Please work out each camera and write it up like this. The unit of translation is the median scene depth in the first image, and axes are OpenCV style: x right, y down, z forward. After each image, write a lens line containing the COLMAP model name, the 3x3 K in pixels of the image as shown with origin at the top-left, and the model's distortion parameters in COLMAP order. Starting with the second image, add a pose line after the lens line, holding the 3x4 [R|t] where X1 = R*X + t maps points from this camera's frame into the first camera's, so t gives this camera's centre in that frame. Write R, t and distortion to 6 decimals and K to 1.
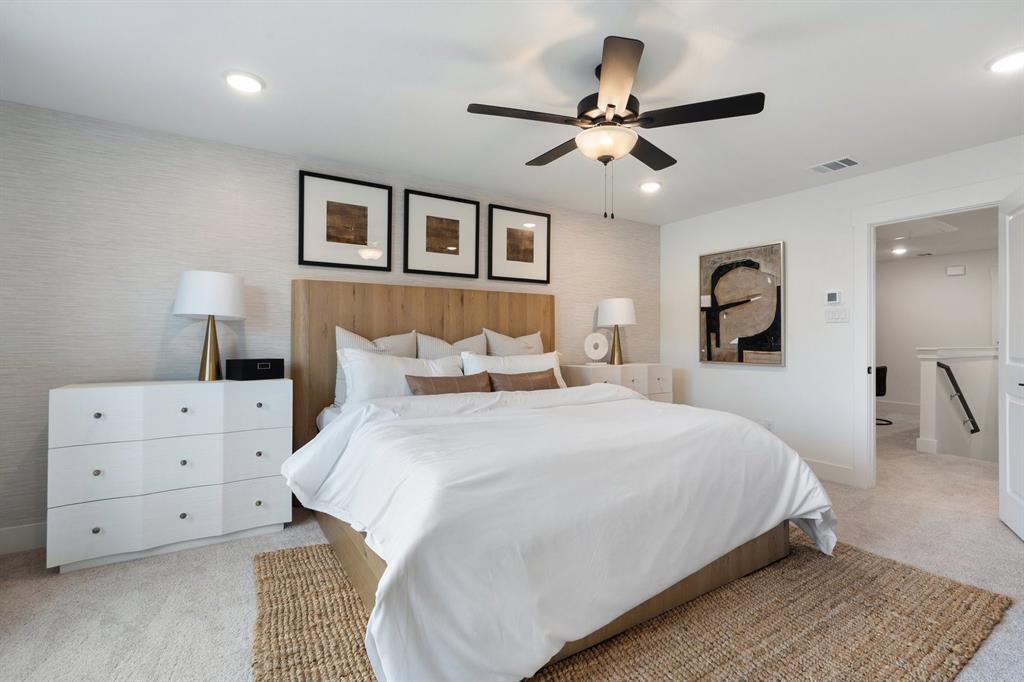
lens RADIAL K [[475.0, 0, 516.5], [0, 475.0, 339.1], [0, 0, 1]] dist [-0.000556, 0.000051]
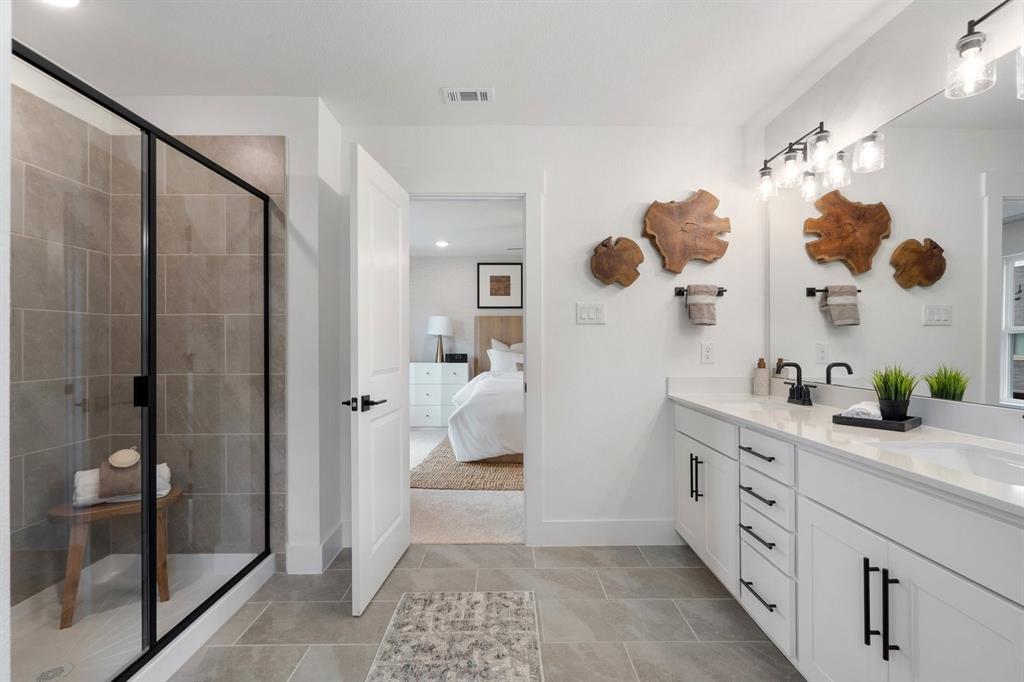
lens RADIAL K [[475.0, 0, 516.5], [0, 475.0, 339.1], [0, 0, 1]] dist [-0.000556, 0.000051]
pose [[0.850318, -0.011005, -0.526154, 0.724628], [0.004032, 0.999888, -0.014397, 0.005828], [0.526254, 0.010121, 0.850267, -0.624416]]
